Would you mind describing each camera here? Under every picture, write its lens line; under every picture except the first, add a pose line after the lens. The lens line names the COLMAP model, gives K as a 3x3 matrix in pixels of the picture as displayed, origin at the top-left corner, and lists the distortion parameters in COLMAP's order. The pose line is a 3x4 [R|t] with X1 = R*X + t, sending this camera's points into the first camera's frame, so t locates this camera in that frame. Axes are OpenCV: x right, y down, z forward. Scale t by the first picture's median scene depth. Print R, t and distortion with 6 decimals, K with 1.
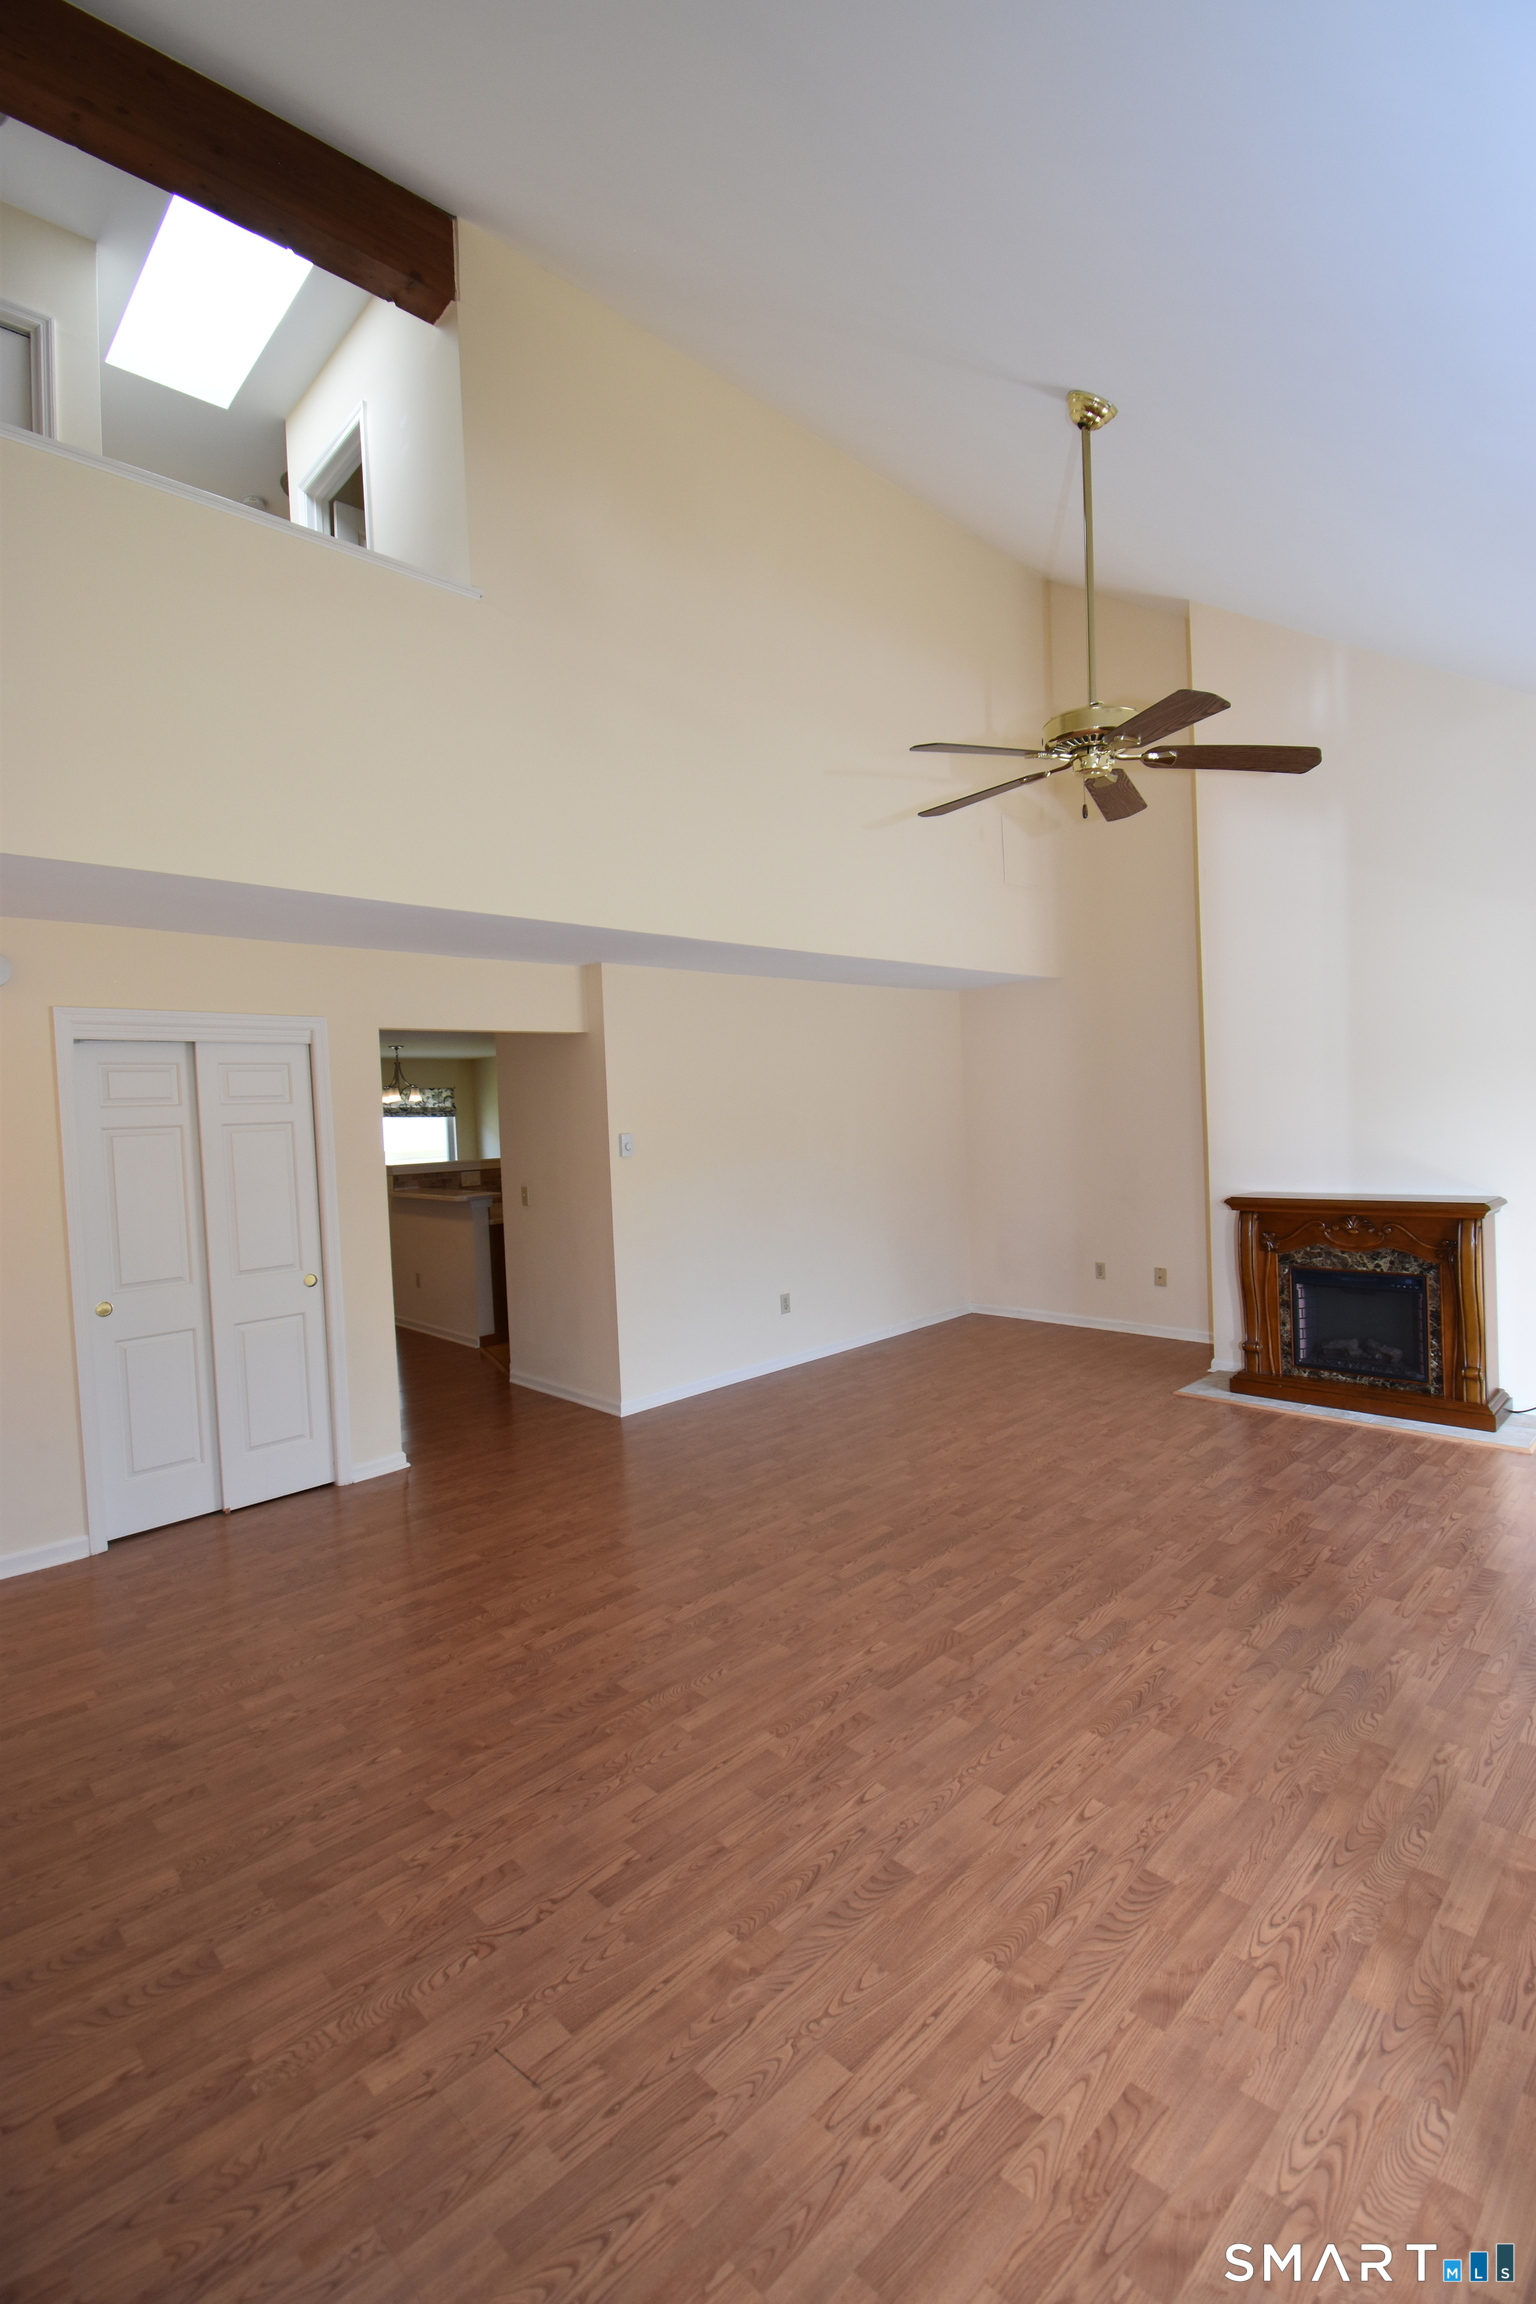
lens RADIAL K [[1021.9, 0, 771.6], [0, 1021.9, 1153.3], [0, 0, 1]] dist [0.020133, -0.026730]
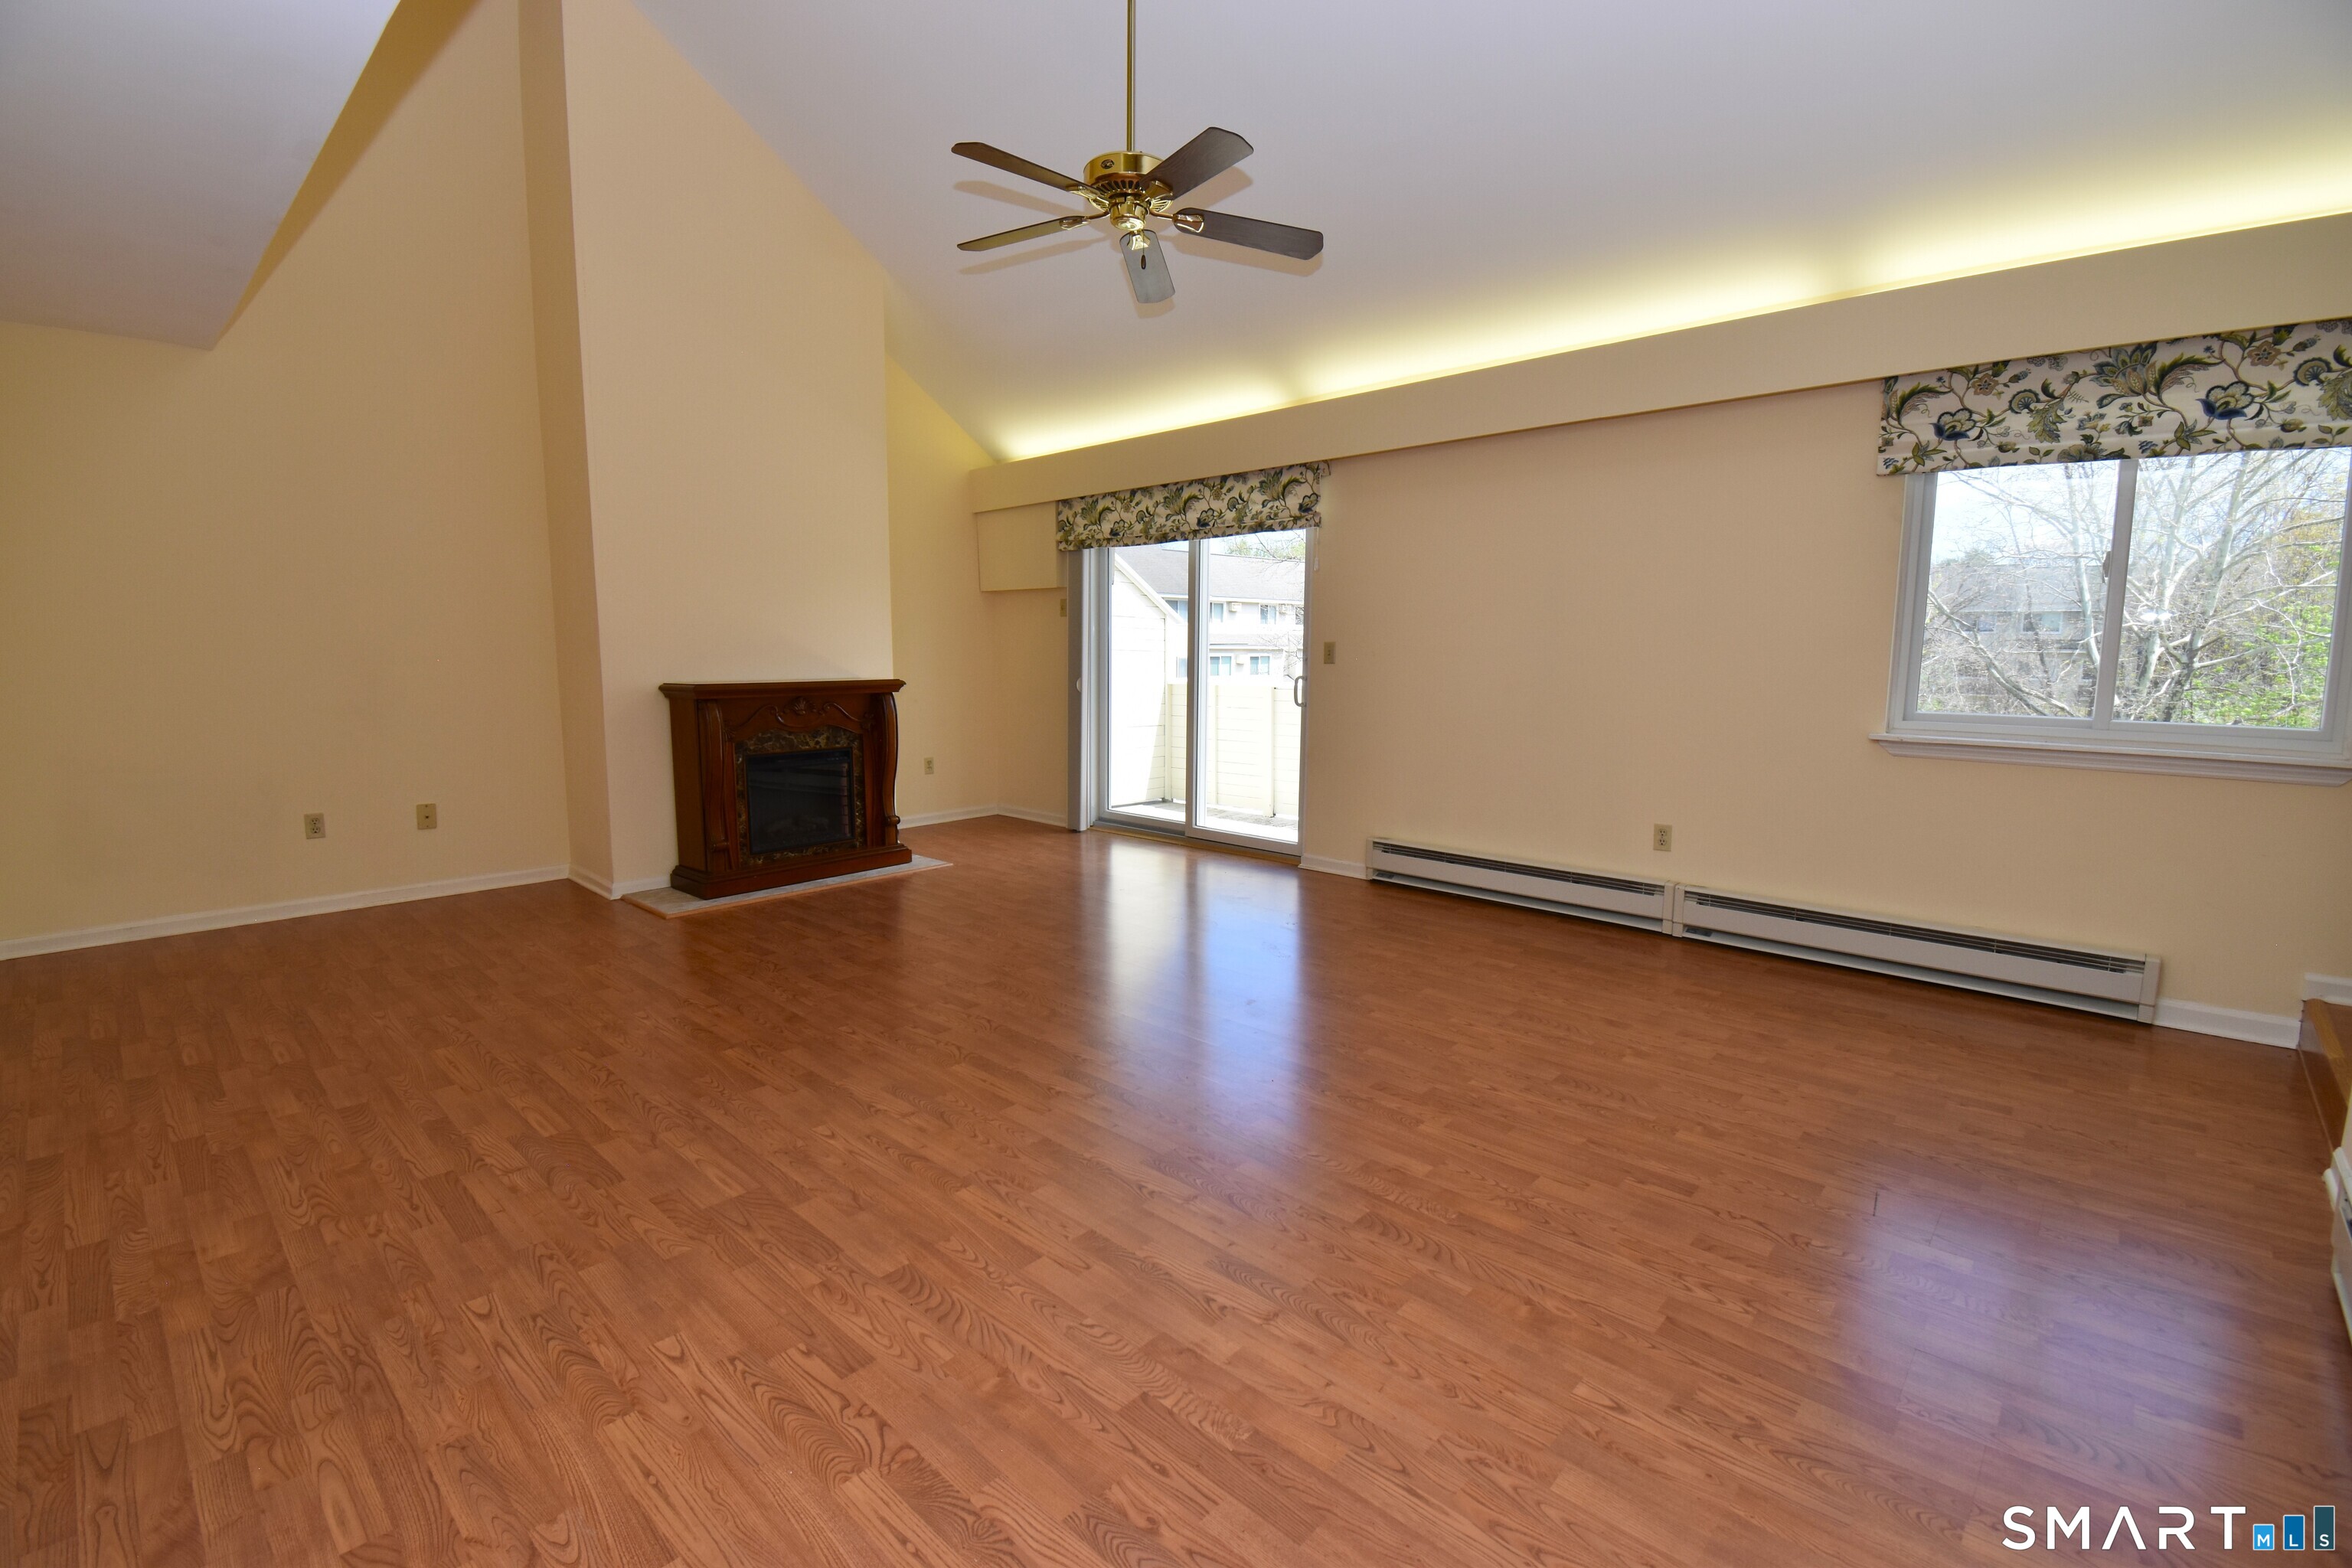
lens RADIAL K [[1035.5, 0, 1164.6], [0, 1035.5, 775.0], [0, 0, 1]] dist [0.021396, -0.023074]
pose [[-0.045145, -0.084146, 0.995430, -0.738848], [0.036308, 0.995650, 0.085811, 0.087483], [-0.998320, 0.040016, -0.041894, 0.954022]]
